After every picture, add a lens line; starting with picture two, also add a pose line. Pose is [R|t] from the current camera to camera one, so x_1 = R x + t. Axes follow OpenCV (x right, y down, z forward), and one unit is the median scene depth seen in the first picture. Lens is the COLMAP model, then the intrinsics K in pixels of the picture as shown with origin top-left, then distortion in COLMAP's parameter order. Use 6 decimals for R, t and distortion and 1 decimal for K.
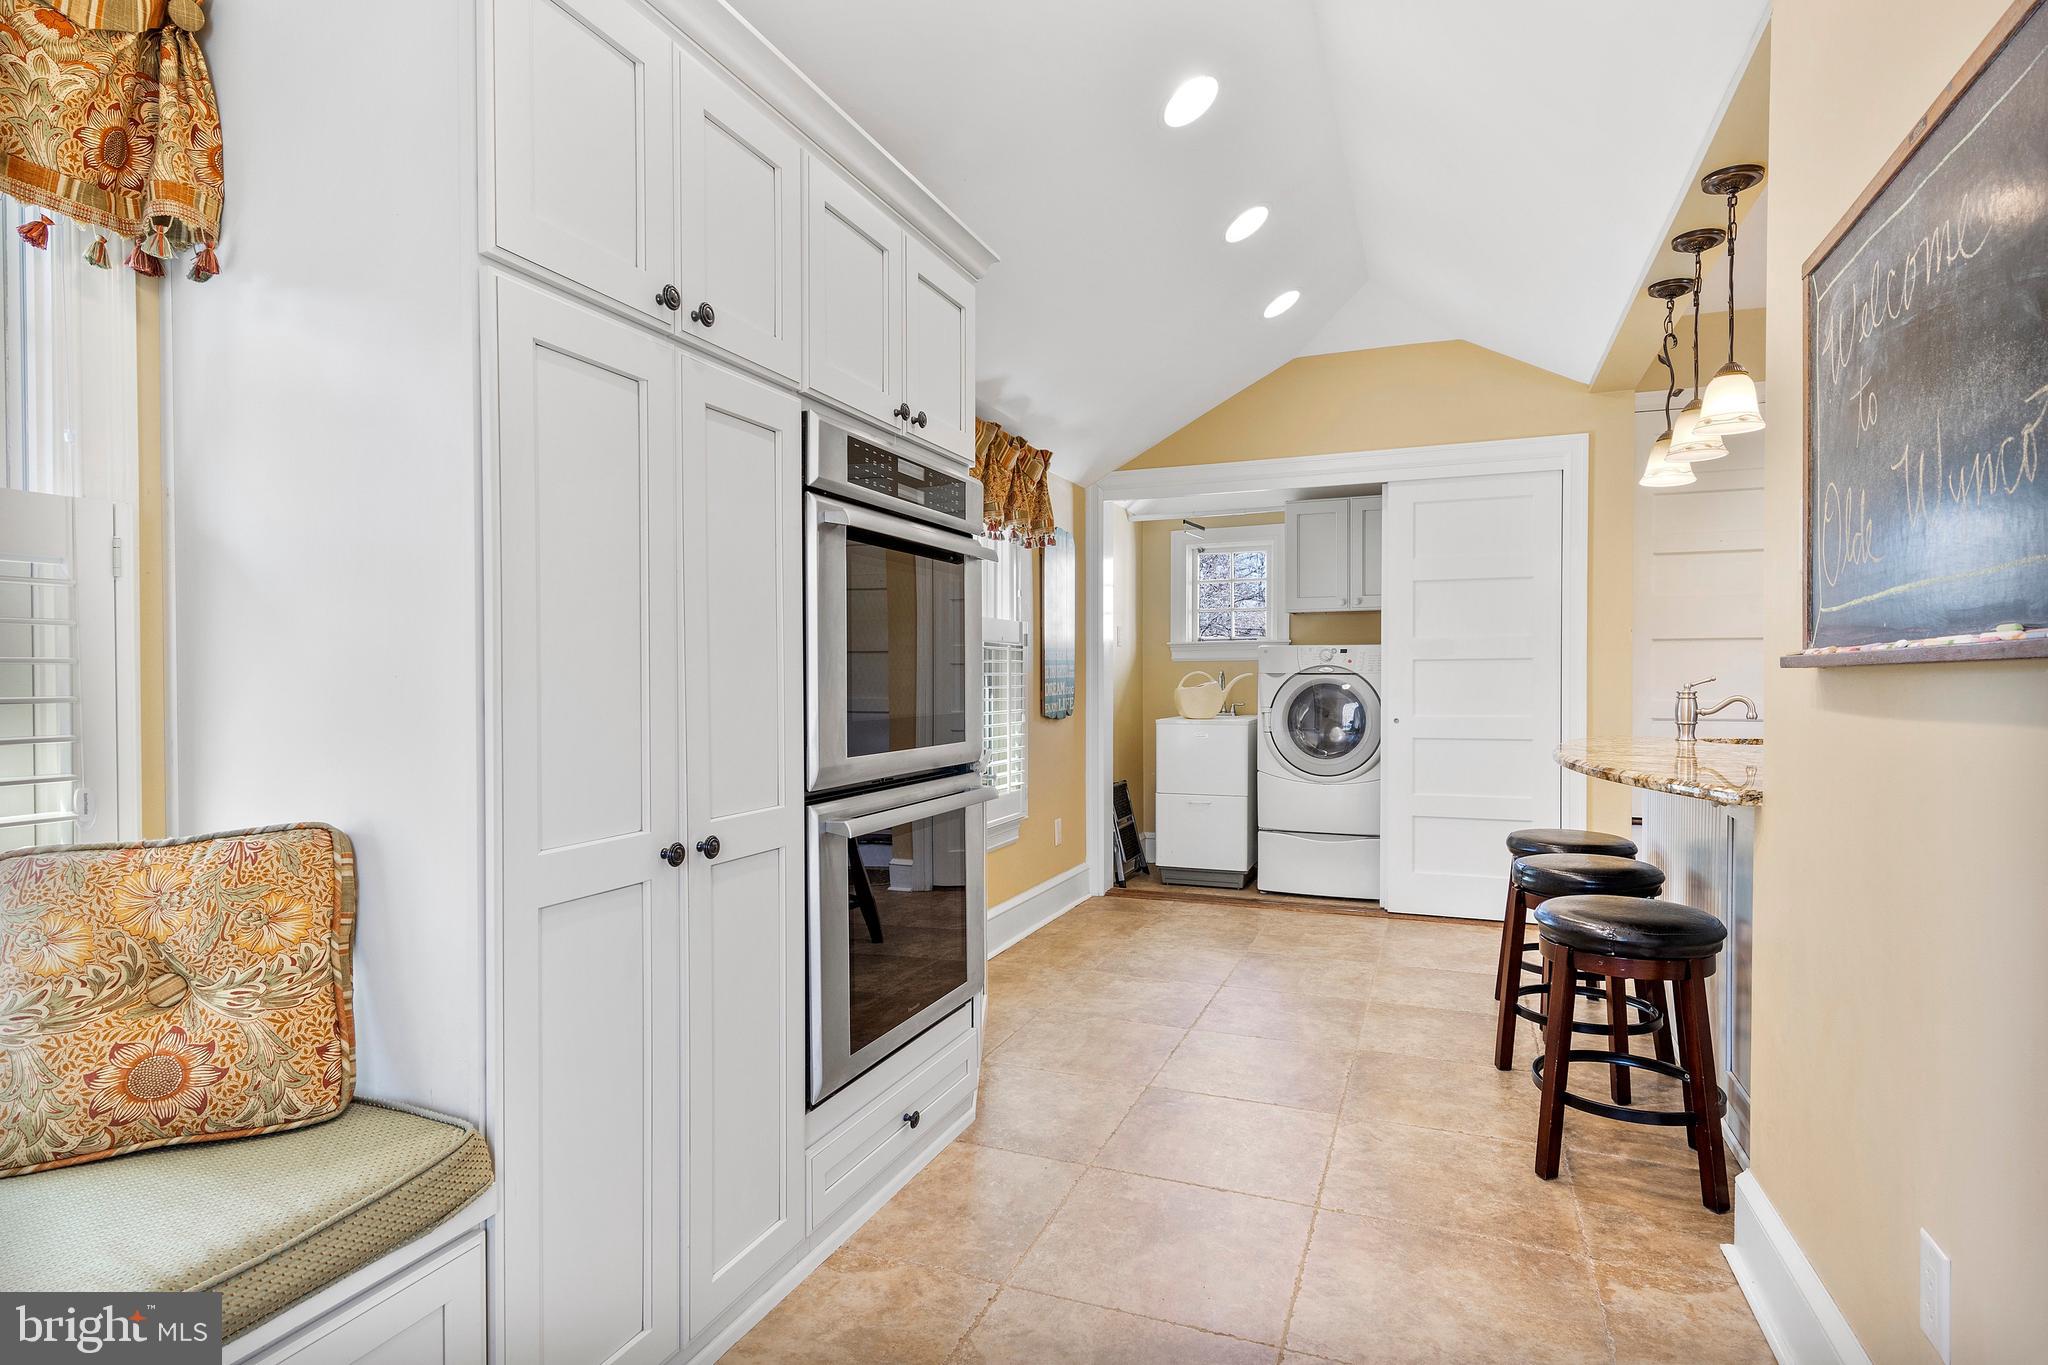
lens RADIAL K [[1051.6, 0, 1016.2], [0, 1051.6, 691.6], [0, 0, 1]] dist [0.012215, -0.003546]
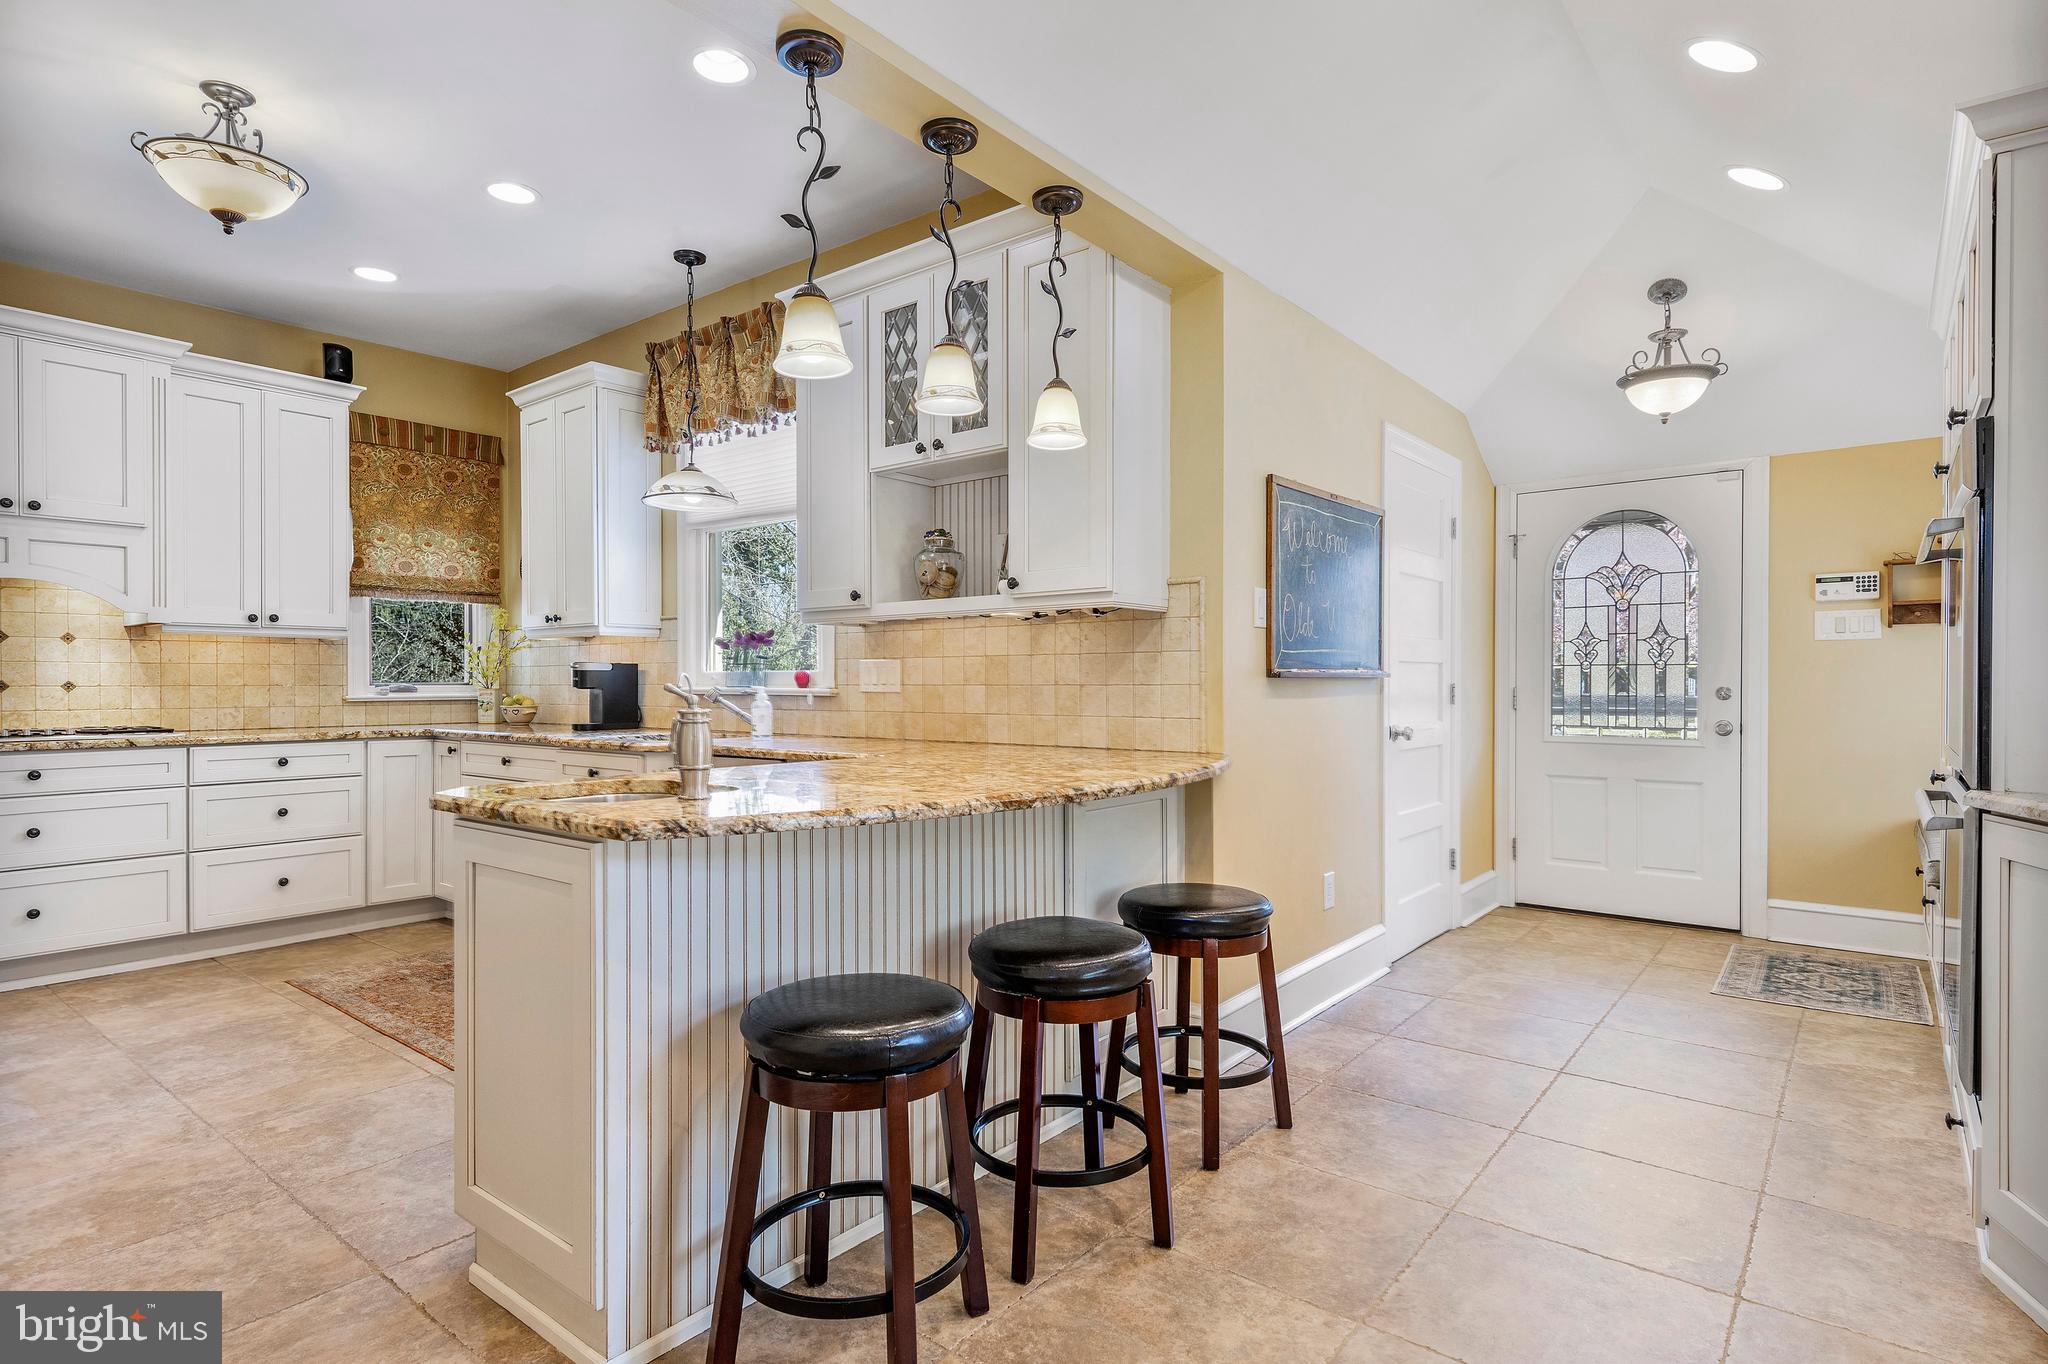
lens RADIAL K [[1051.6, 0, 1025.7], [0, 1051.6, 684.8], [0, 0, 1]] dist [0.012215, -0.003546]
pose [[-0.959091, 0.000391, 0.283097, 0.455727], [0.004079, 0.999914, 0.012437, -0.024729], [-0.283068, 0.013083, -0.959011, 2.185275]]
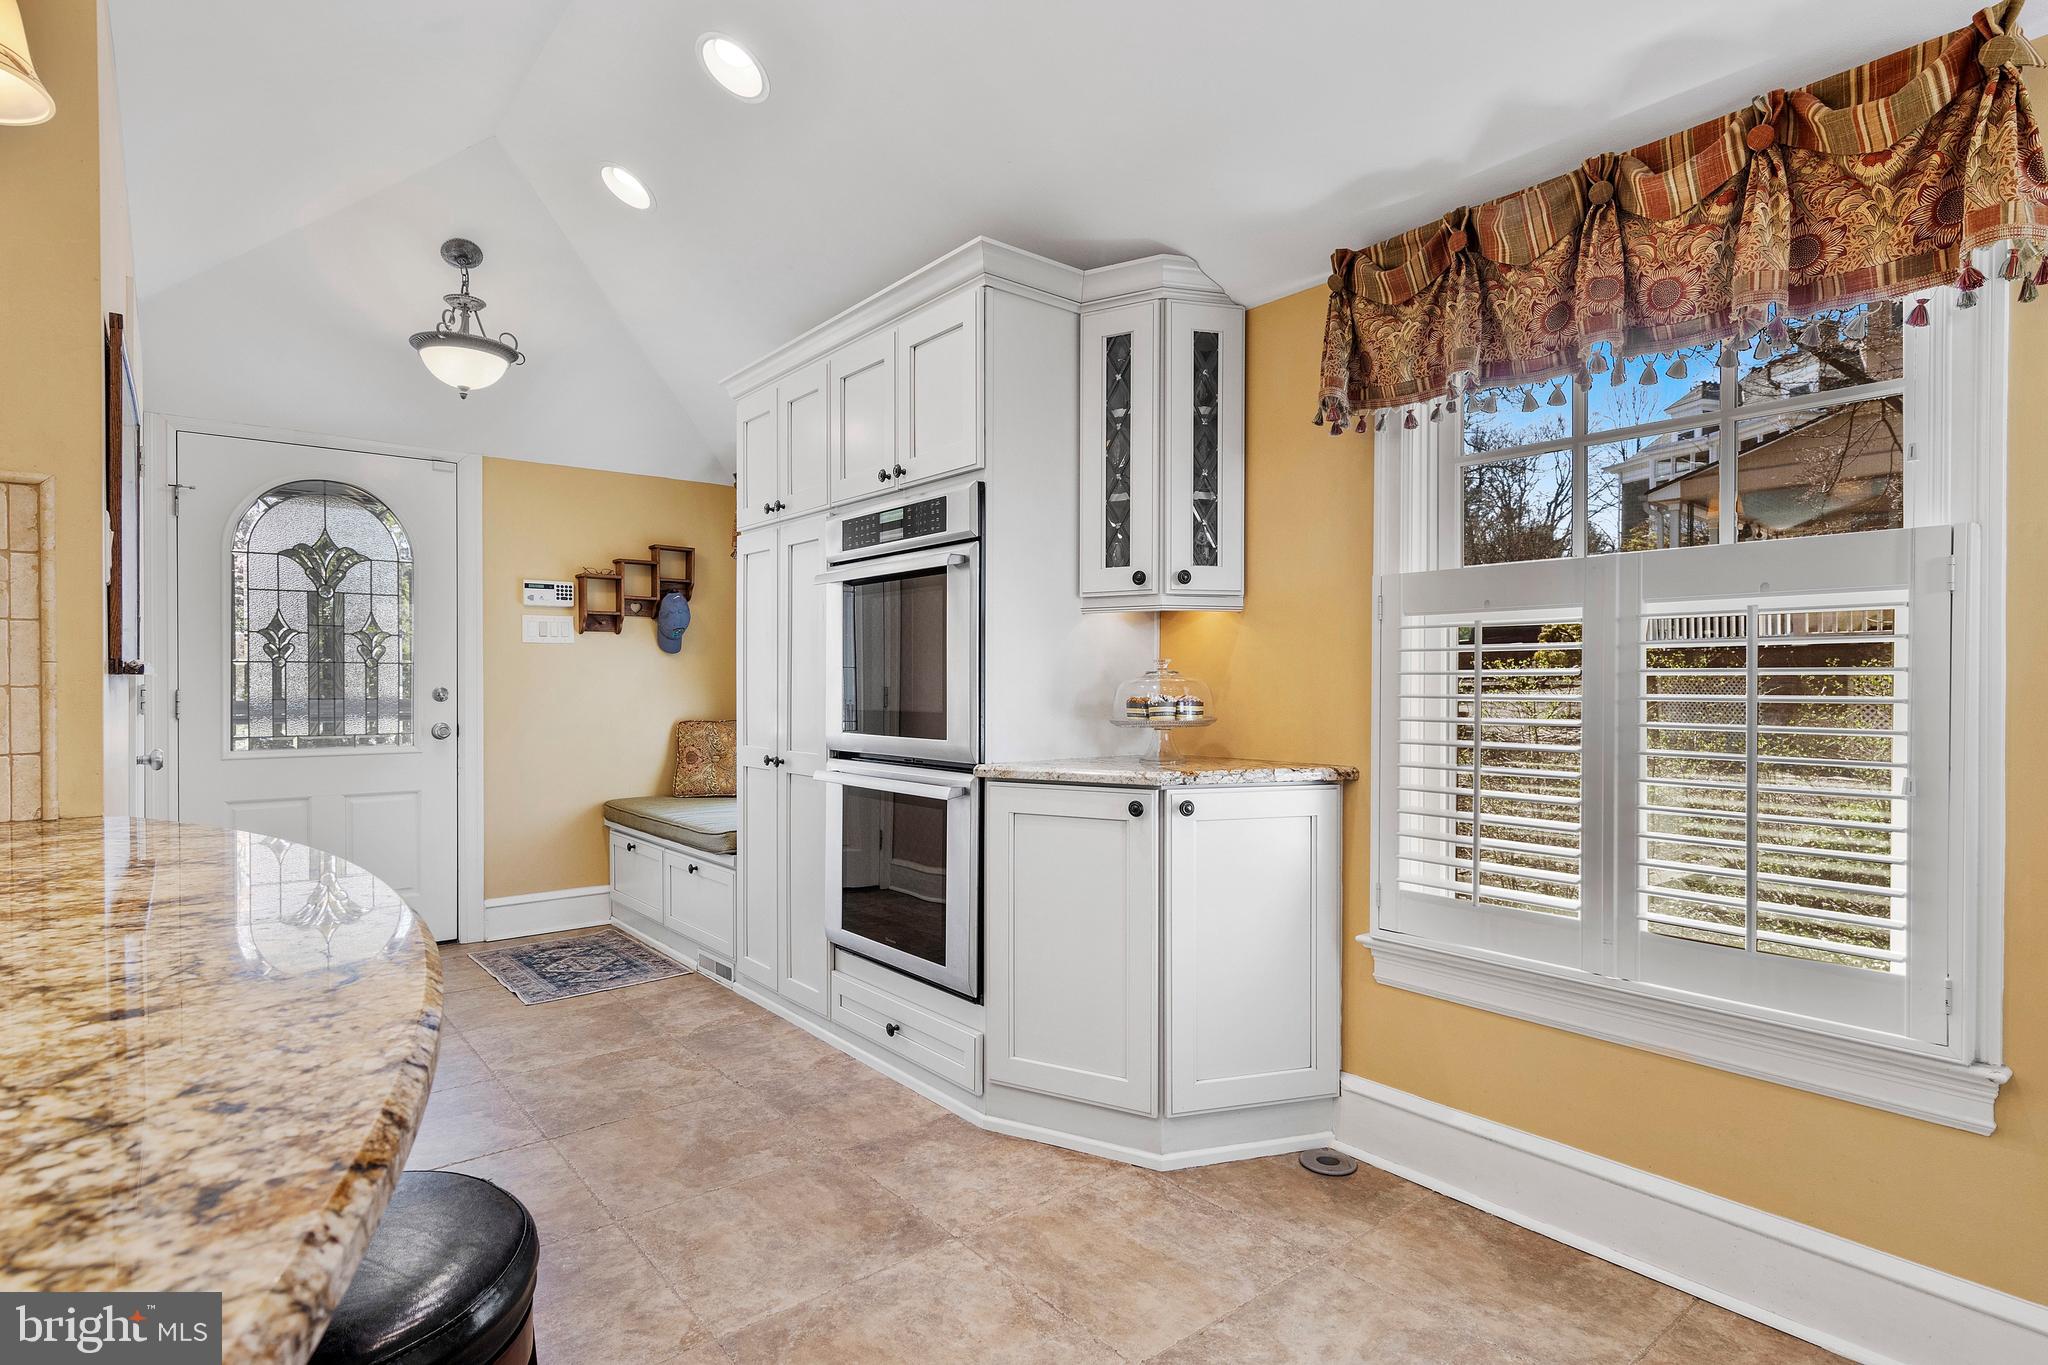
lens RADIAL K [[1051.6, 0, 1024.6], [0, 1051.6, 690.2], [0, 0, 1]] dist [0.012215, -0.003546]
pose [[-0.483058, 0.007365, -0.875558, 0.917633], [-0.008235, 0.999882, 0.012954, -0.018718], [0.875550, 0.013467, -0.482940, 1.725337]]
